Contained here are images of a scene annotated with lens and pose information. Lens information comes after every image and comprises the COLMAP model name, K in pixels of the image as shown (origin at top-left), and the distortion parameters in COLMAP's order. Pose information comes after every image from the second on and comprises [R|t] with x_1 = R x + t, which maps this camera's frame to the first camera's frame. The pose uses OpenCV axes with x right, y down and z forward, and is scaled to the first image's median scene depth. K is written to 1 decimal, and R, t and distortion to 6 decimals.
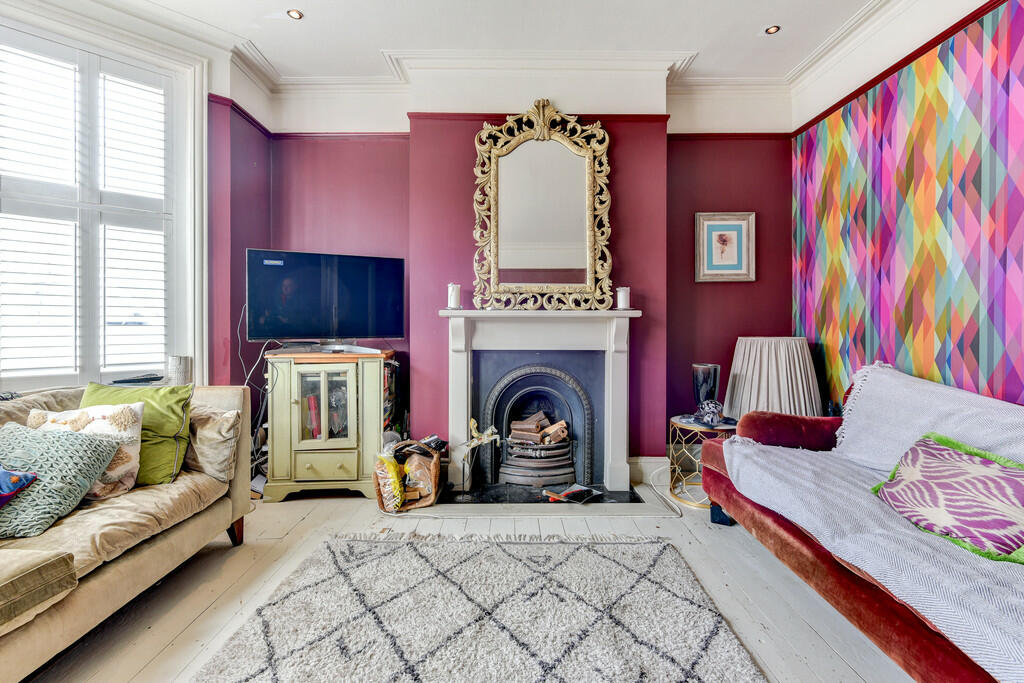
lens RADIAL K [[475.7, 0, 519.7], [0, 475.7, 328.1], [0, 0, 1]] dist [0.010820, -0.006062]
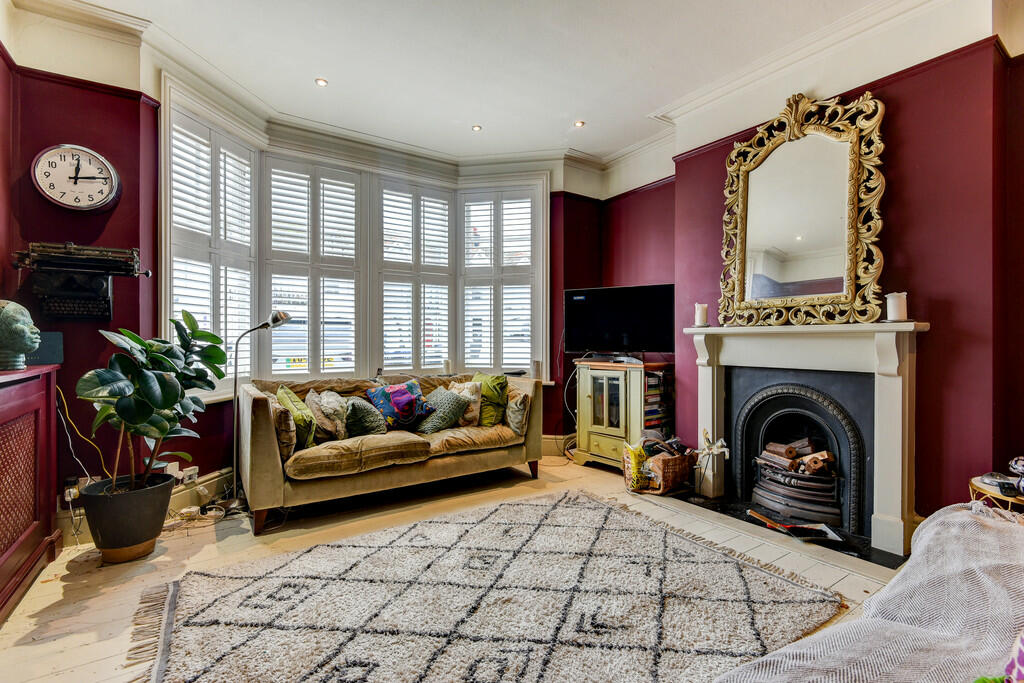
lens RADIAL K [[475.7, 0, 501.3], [0, 475.7, 340.8], [0, 0, 1]] dist [0.010820, -0.006062]
pose [[0.536547, -0.000134, -0.843870, 0.560194], [-0.004568, 0.999985, -0.003064, -0.002102], [0.843858, 0.005499, 0.536538, 0.036045]]
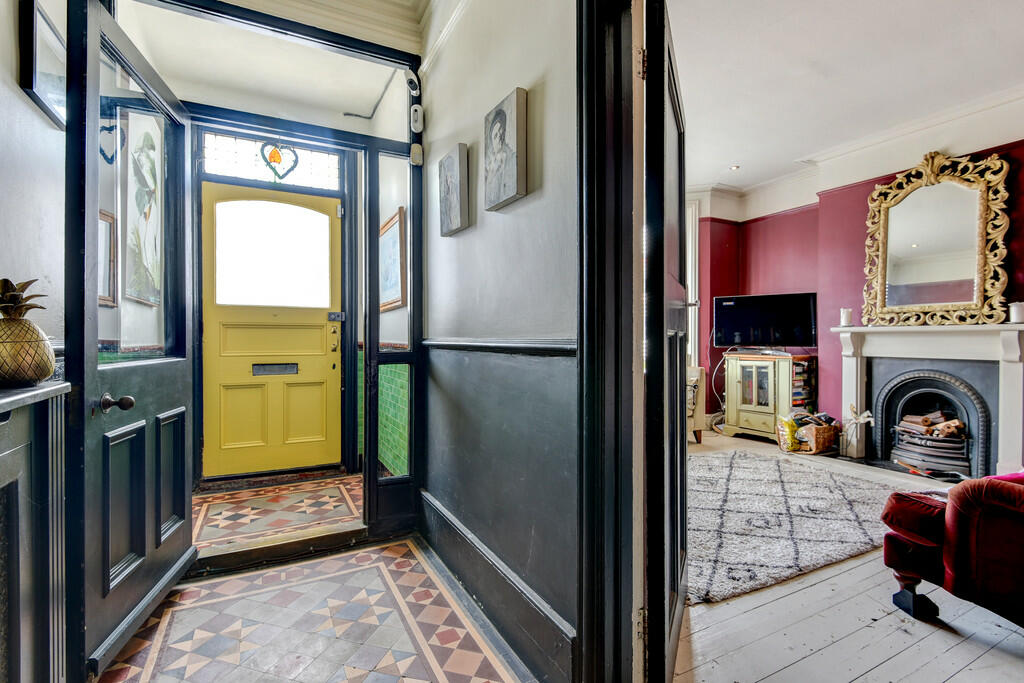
lens RADIAL K [[475.7, 0, 492.4], [0, 475.7, 341.4], [0, 0, 1]] dist [0.010820, -0.006062]
pose [[0.423386, 0.004386, -0.905939, 0.732662], [-0.006251, 0.999979, 0.001920, 0.008292], [0.905928, 0.004850, 0.423405, -0.567676]]
